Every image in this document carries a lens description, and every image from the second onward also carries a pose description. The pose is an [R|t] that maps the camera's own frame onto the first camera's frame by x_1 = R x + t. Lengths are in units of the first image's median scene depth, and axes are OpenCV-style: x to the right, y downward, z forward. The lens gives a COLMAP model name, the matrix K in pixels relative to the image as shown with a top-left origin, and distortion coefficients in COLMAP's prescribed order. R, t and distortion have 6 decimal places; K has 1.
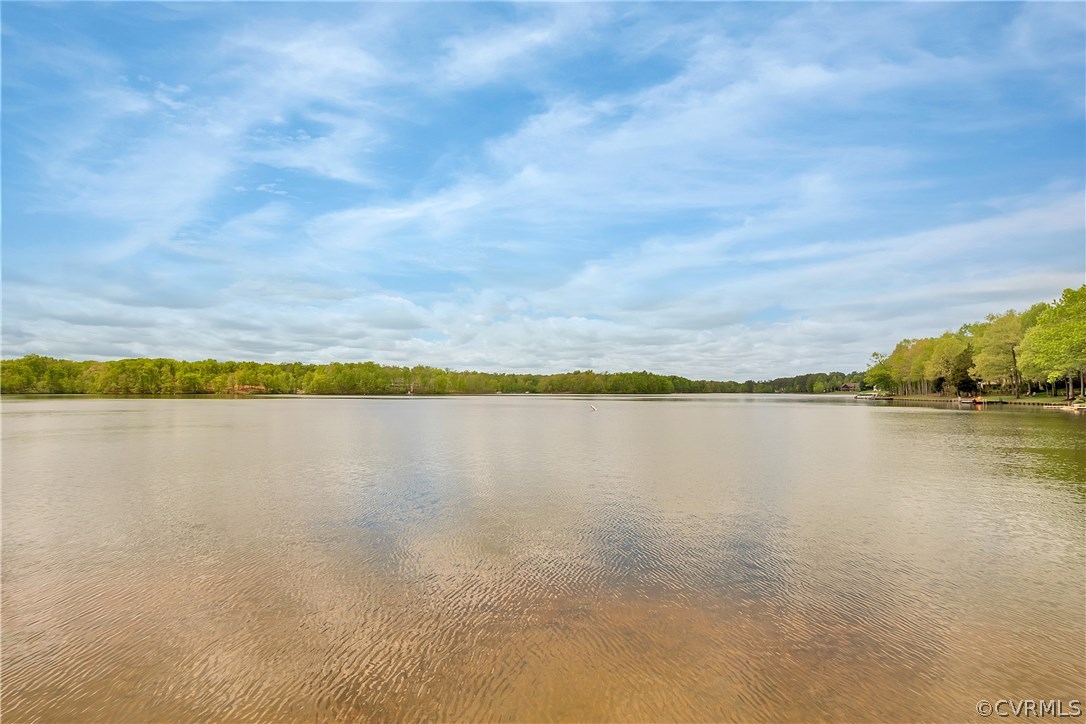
lens RADIAL K [[473.3, 0, 552.8], [0, 473.3, 363.4], [0, 0, 1]] dist [0.000497, 0.000071]
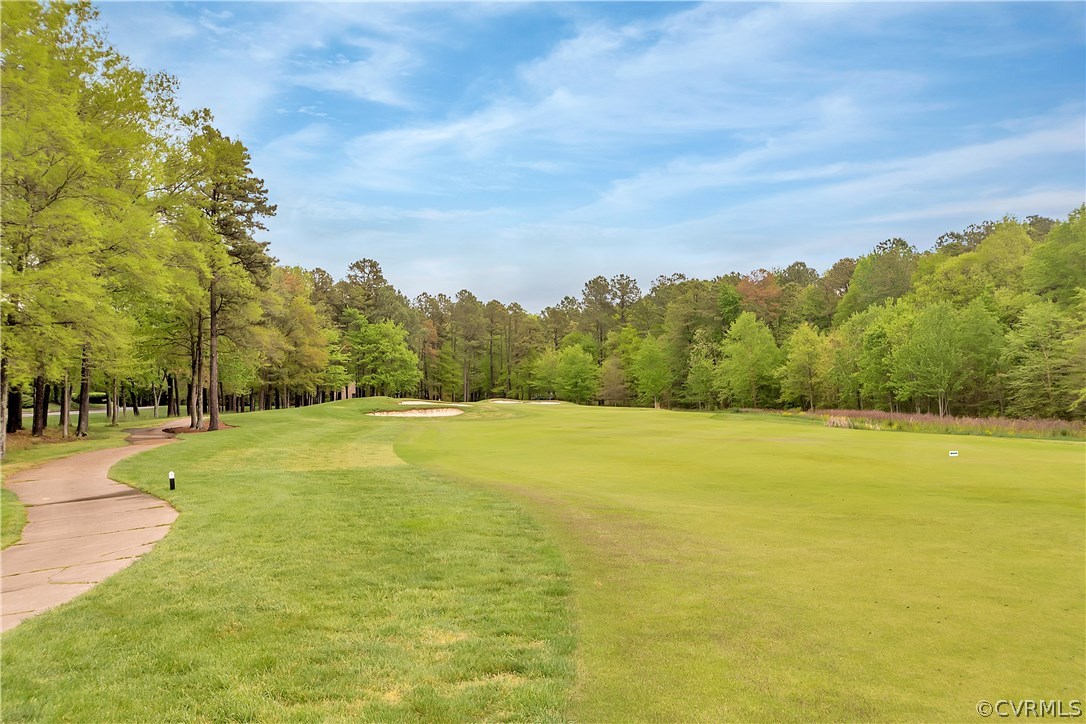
lens RADIAL K [[943.3, 0, 540.9], [0, 943.3, 357.1], [0, 0, 1]] dist [0.001141, 0.001639]
pose [[0.999971, -0.001496, 0.007504, -0.108785], [0.001490, 0.999999, 0.000832, 0.169928], [-0.007505, -0.000821, 0.999971, -1.073084]]
